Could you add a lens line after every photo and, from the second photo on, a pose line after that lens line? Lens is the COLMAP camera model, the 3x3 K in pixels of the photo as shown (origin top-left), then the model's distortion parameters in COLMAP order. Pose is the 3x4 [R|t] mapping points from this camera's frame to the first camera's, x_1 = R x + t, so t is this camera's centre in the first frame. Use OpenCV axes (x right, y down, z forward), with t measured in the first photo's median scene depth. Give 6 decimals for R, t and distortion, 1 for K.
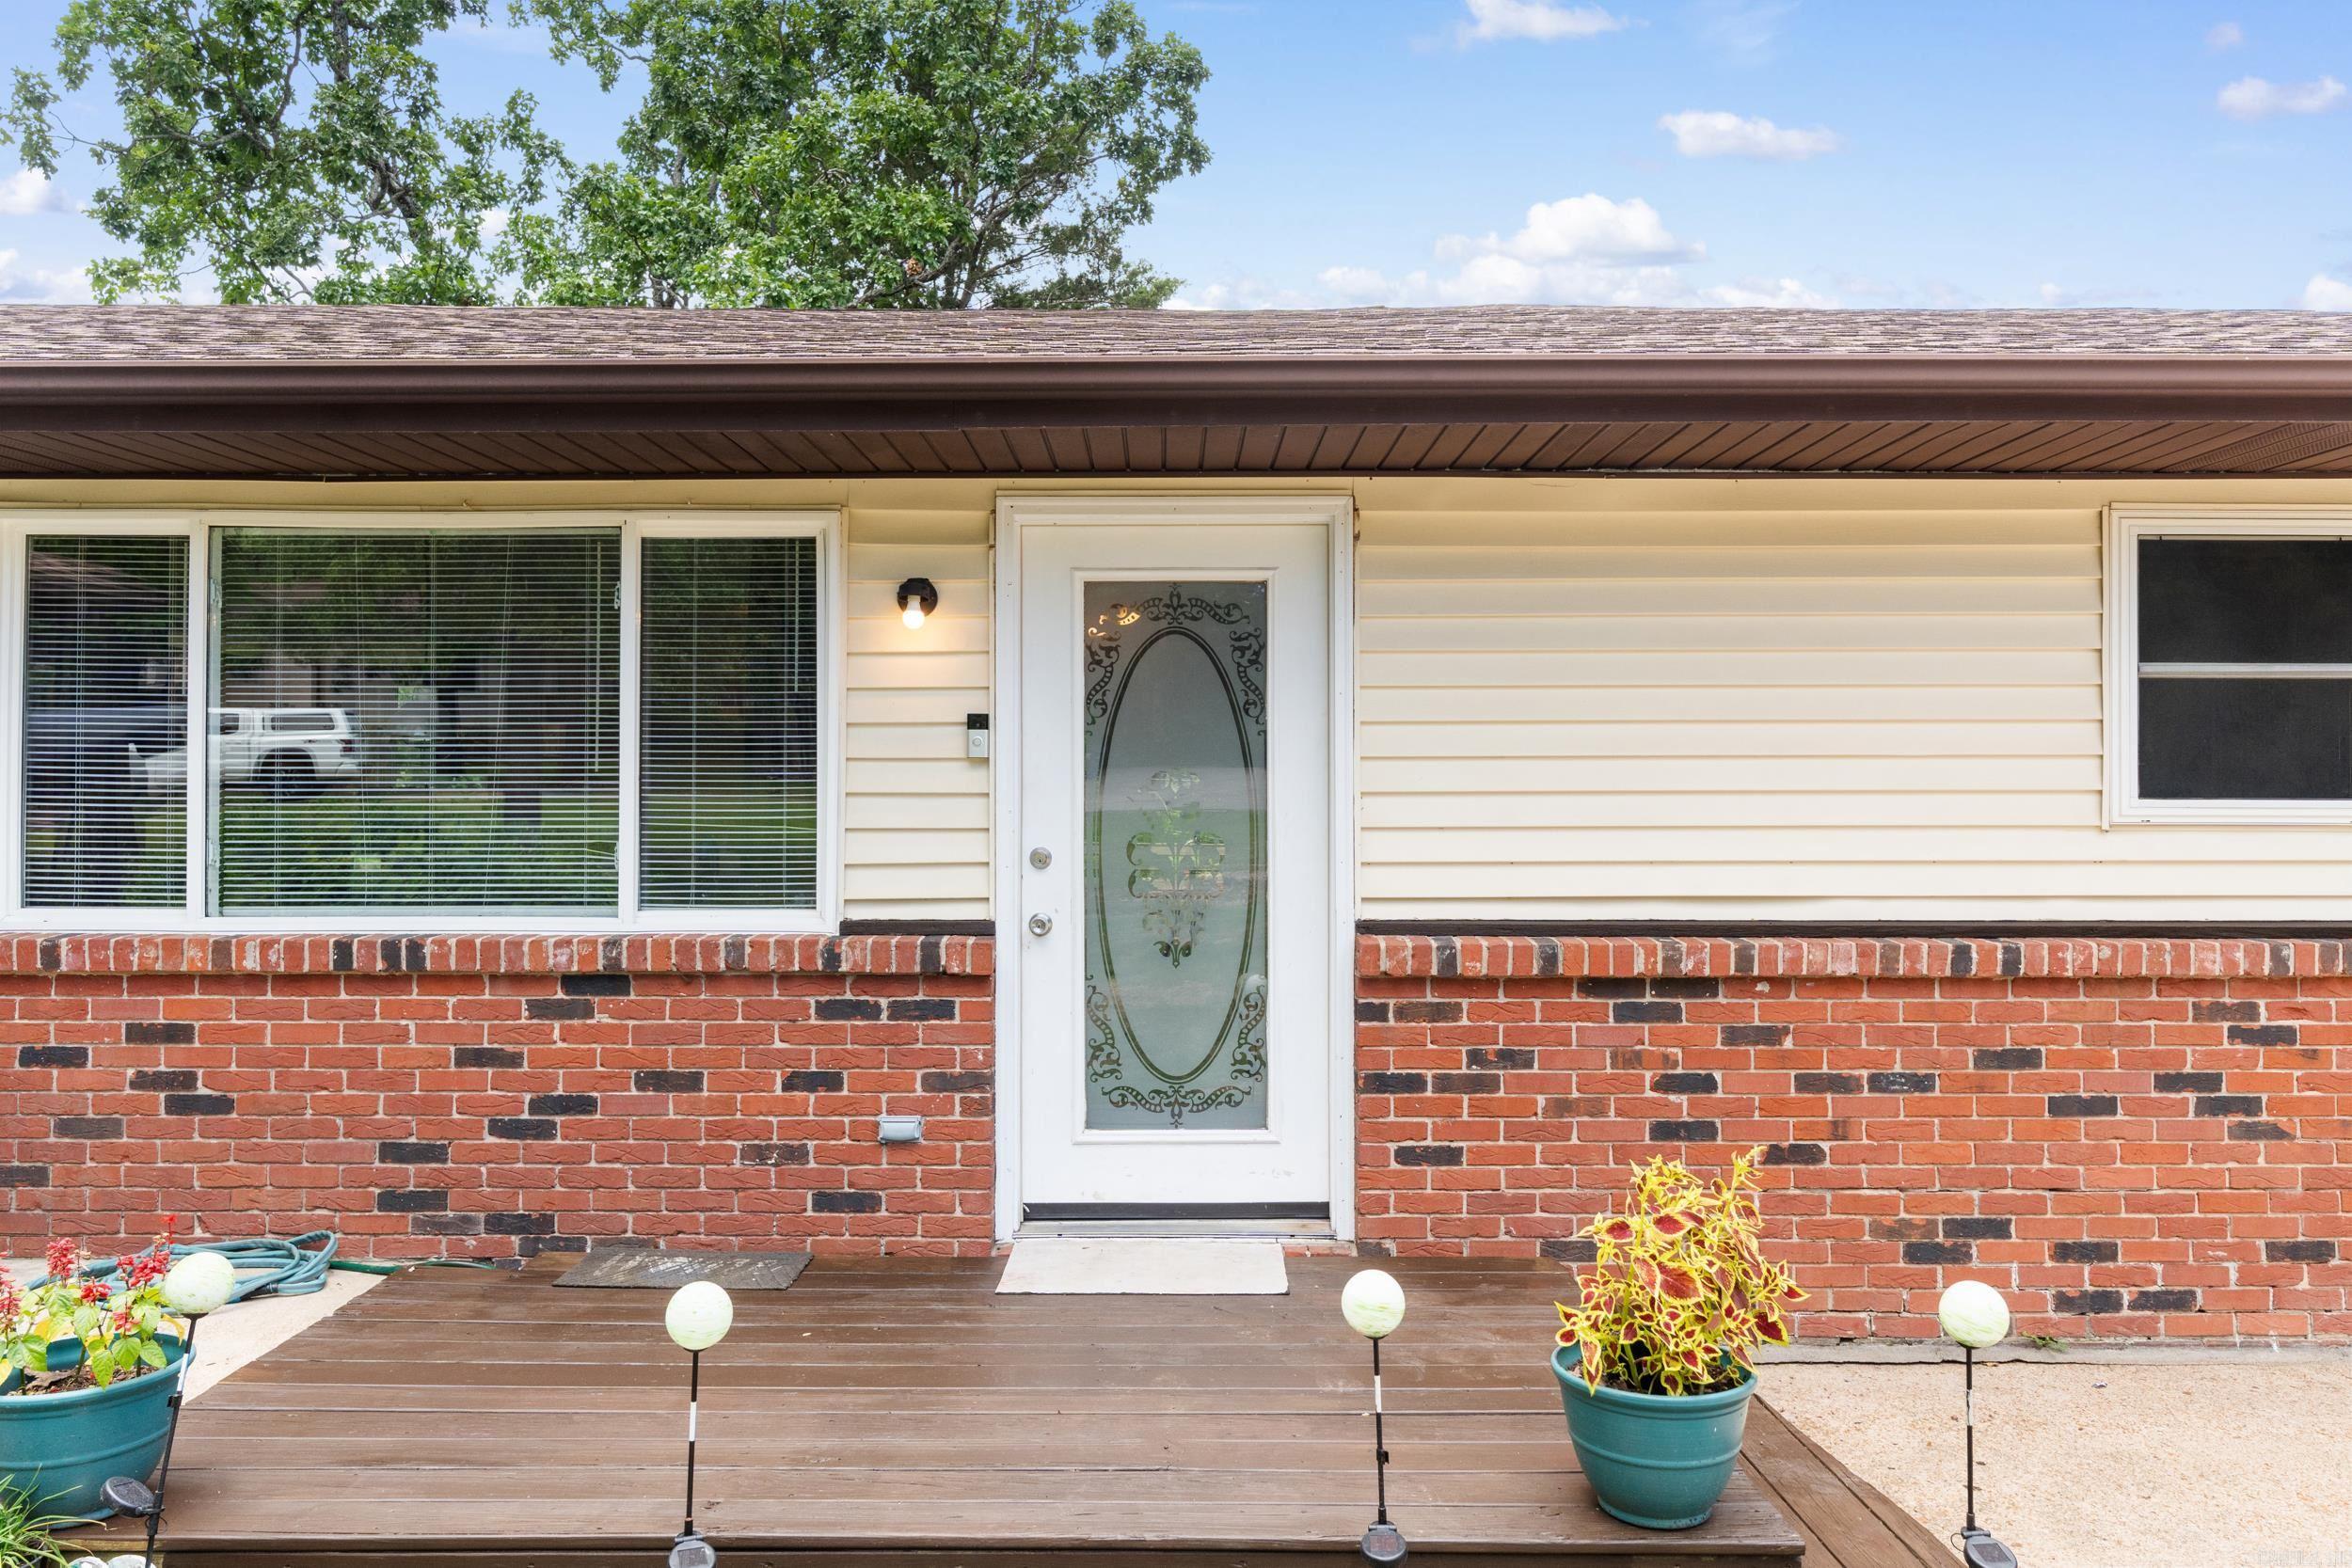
lens RADIAL K [[1611.8, 0, 1168.6], [0, 1611.8, 781.3], [0, 0, 1]] dist [0.002747, 0.000177]
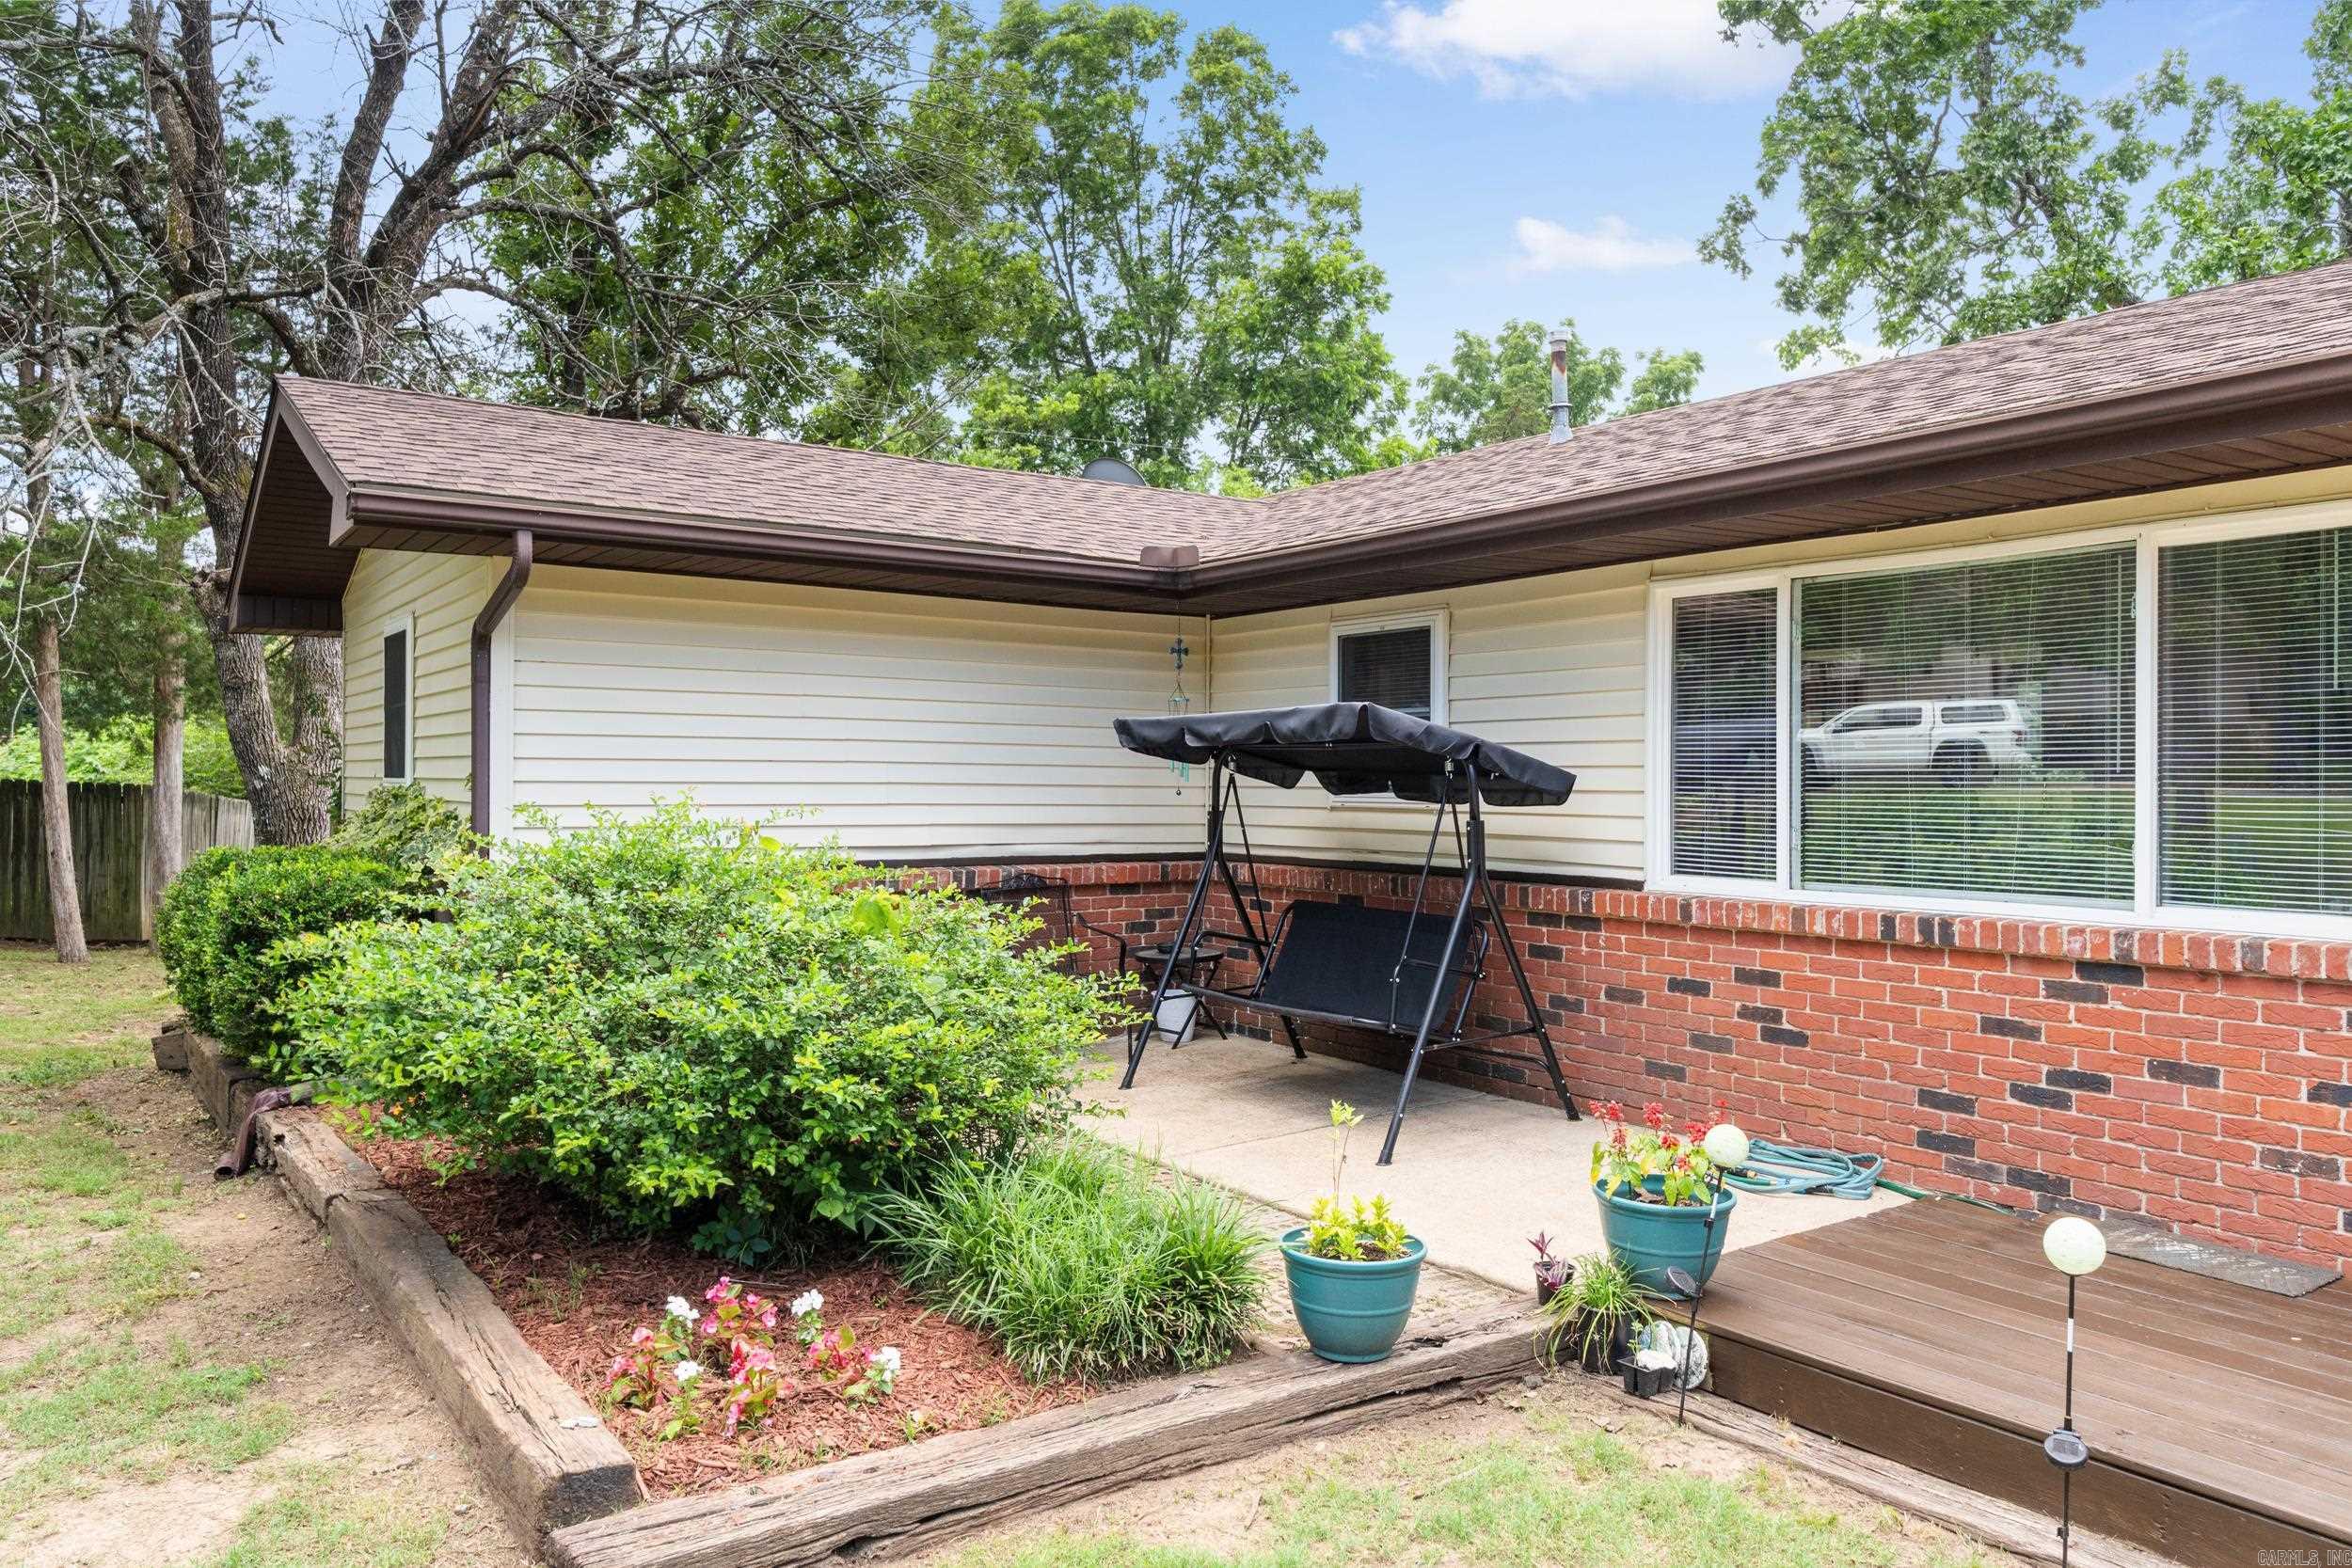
lens RADIAL K [[1611.8, 0, 1184.2], [0, 1611.8, 777.8], [0, 0, 1]] dist [0.002747, 0.000177]
pose [[0.572923, -0.001390, -0.819608, 0.169483], [0.005625, 0.999982, 0.002235, -0.008713], [0.819590, -0.005891, 0.572921, -0.113156]]
